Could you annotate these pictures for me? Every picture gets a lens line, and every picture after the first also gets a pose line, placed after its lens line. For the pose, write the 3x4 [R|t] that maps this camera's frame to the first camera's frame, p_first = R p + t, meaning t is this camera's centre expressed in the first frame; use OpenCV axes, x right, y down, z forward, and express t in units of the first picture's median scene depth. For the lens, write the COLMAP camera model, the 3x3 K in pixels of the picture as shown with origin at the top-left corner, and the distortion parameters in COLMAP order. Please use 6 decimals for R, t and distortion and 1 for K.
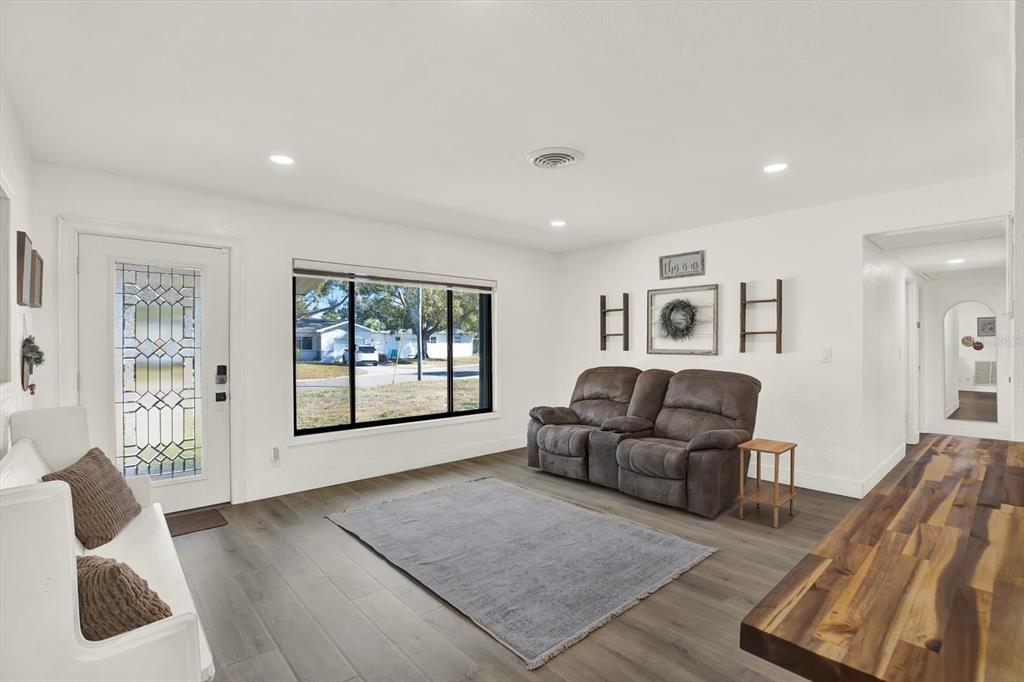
lens RADIAL K [[474.7, 0, 515.0], [0, 474.7, 347.8], [0, 0, 1]] dist [-0.049989, 0.015525]
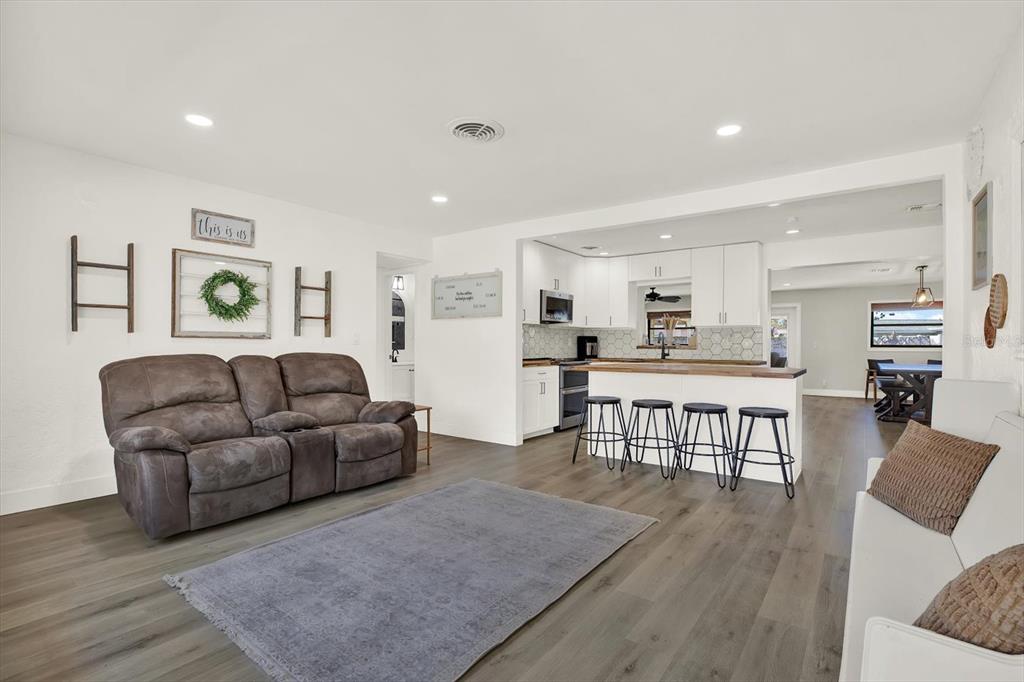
lens RADIAL K [[474.7, 0, 515.0], [0, 474.7, 347.8], [0, 0, 1]] dist [-0.049989, 0.015525]
pose [[-0.196197, -0.004584, 0.980554, -0.601663], [0.003927, 0.999977, 0.005461, 0.032062], [-0.980557, 0.004922, -0.196175, 0.744344]]
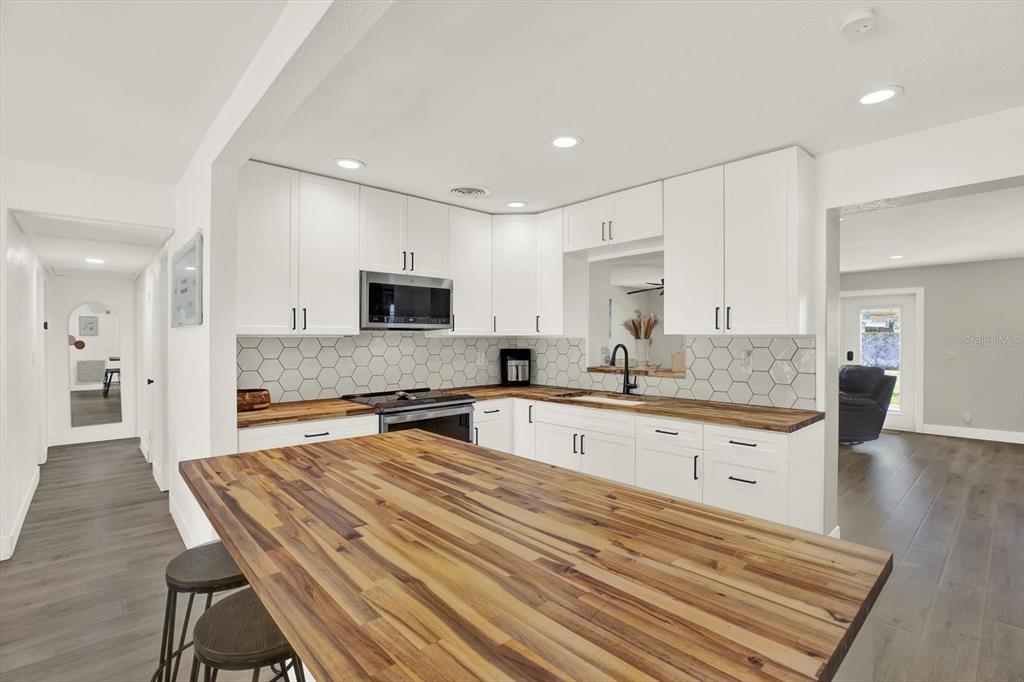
lens RADIAL K [[474.7, 0, 515.0], [0, 474.7, 347.8], [0, 0, 1]] dist [-0.049989, 0.015525]
pose [[-0.005021, -0.015786, 0.999863, 0.002698], [0.007128, 0.999849, 0.015821, -0.018726], [-0.999962, 0.007206, -0.004908, 0.146324]]
